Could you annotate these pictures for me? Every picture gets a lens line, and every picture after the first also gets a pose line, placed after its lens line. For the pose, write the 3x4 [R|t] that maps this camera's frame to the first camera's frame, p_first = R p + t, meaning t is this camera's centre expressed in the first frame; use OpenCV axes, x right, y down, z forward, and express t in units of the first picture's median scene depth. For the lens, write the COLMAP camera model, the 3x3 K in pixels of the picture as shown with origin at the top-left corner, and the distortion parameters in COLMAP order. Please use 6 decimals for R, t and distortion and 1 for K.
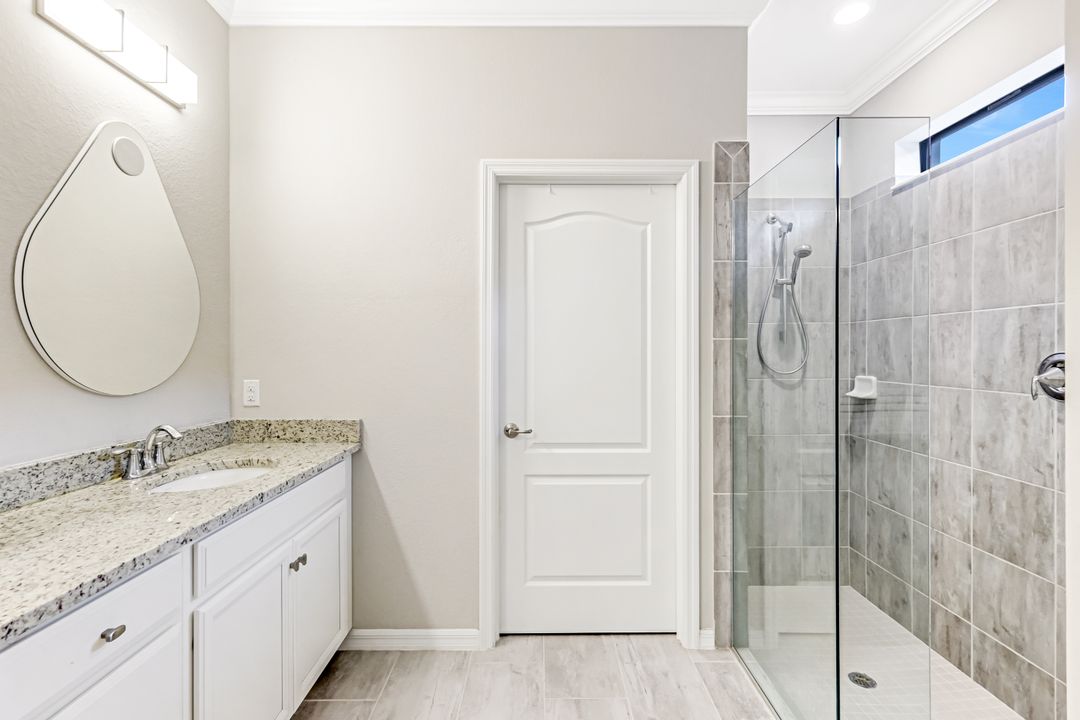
lens RADIAL K [[485.0, 0, 553.7], [0, 485.0, 353.0], [0, 0, 1]] dist [-0.000841, 0.001253]
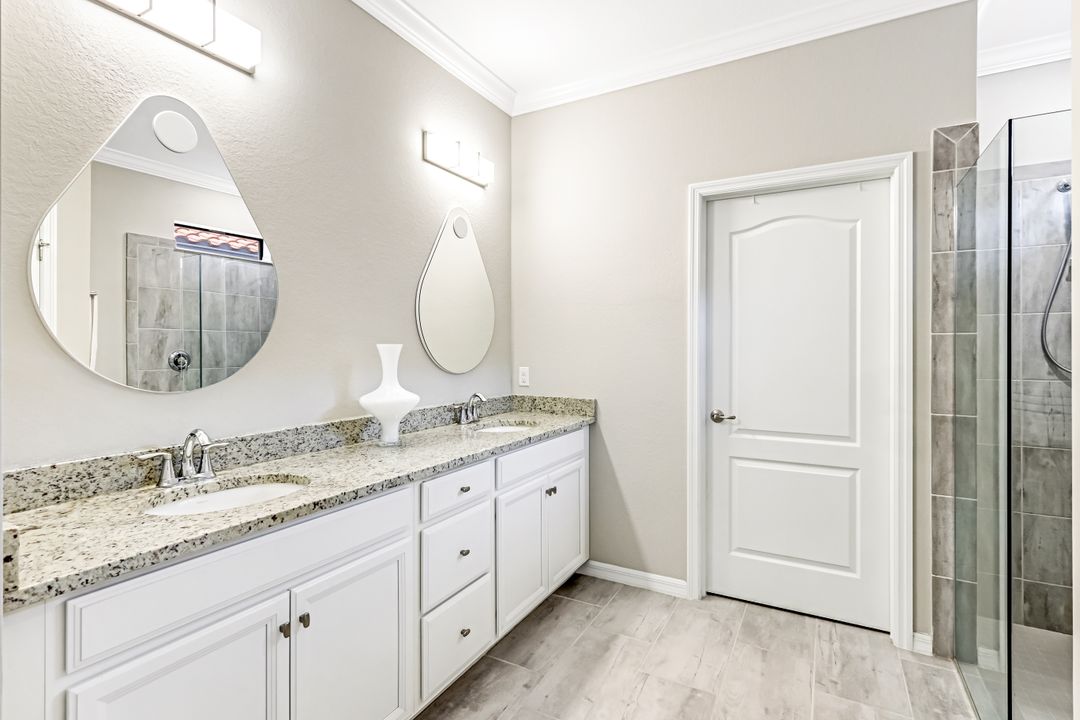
lens RADIAL K [[502.9, 0, 542.5], [0, 502.9, 352.9], [0, 0, 1]] dist [0.008840, 0.000484]
pose [[0.868631, 0.006422, -0.495417, 0.155299], [-0.002086, 0.999955, 0.009303, 0.000675], [0.495455, -0.007047, 0.868605, -0.255672]]
